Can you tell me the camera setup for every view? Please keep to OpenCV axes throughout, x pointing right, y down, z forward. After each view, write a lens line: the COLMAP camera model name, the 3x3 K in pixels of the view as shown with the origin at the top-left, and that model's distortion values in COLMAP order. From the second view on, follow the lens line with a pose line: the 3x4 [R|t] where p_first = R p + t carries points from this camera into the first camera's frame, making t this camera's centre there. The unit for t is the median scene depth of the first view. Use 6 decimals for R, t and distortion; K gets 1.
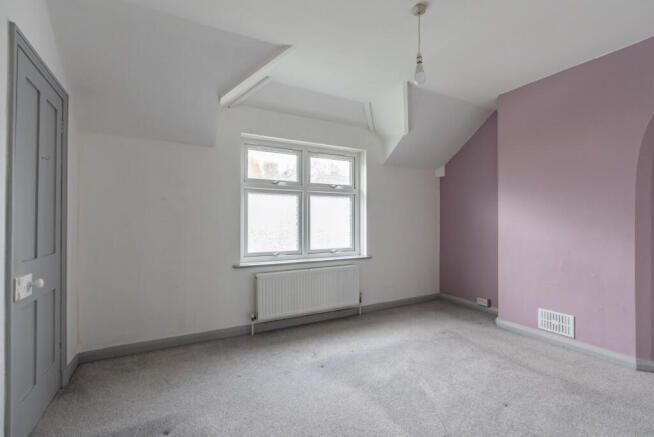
lens RADIAL K [[310.5, 0, 326.5], [0, 310.5, 214.8], [0, 0, 1]] dist [-0.004789, 0.000300]
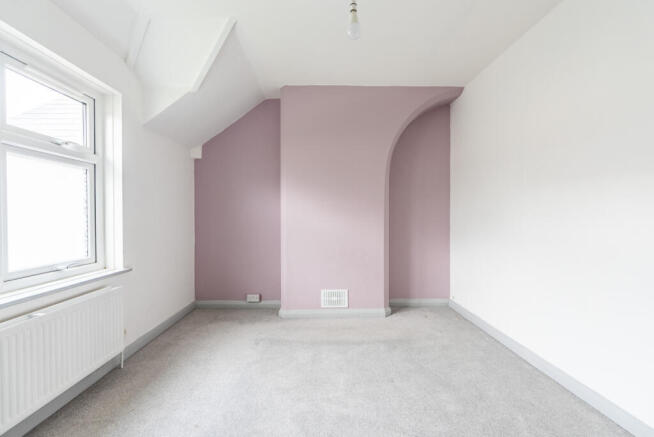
lens RADIAL K [[310.5, 0, 329.3], [0, 310.5, 219.9], [0, 0, 1]] dist [-0.004789, 0.000300]
pose [[0.442005, -0.010495, 0.896951, -0.266353], [-0.014945, 0.999707, 0.019062, 0.022400], [-0.896888, -0.021830, 0.441718, 0.416067]]
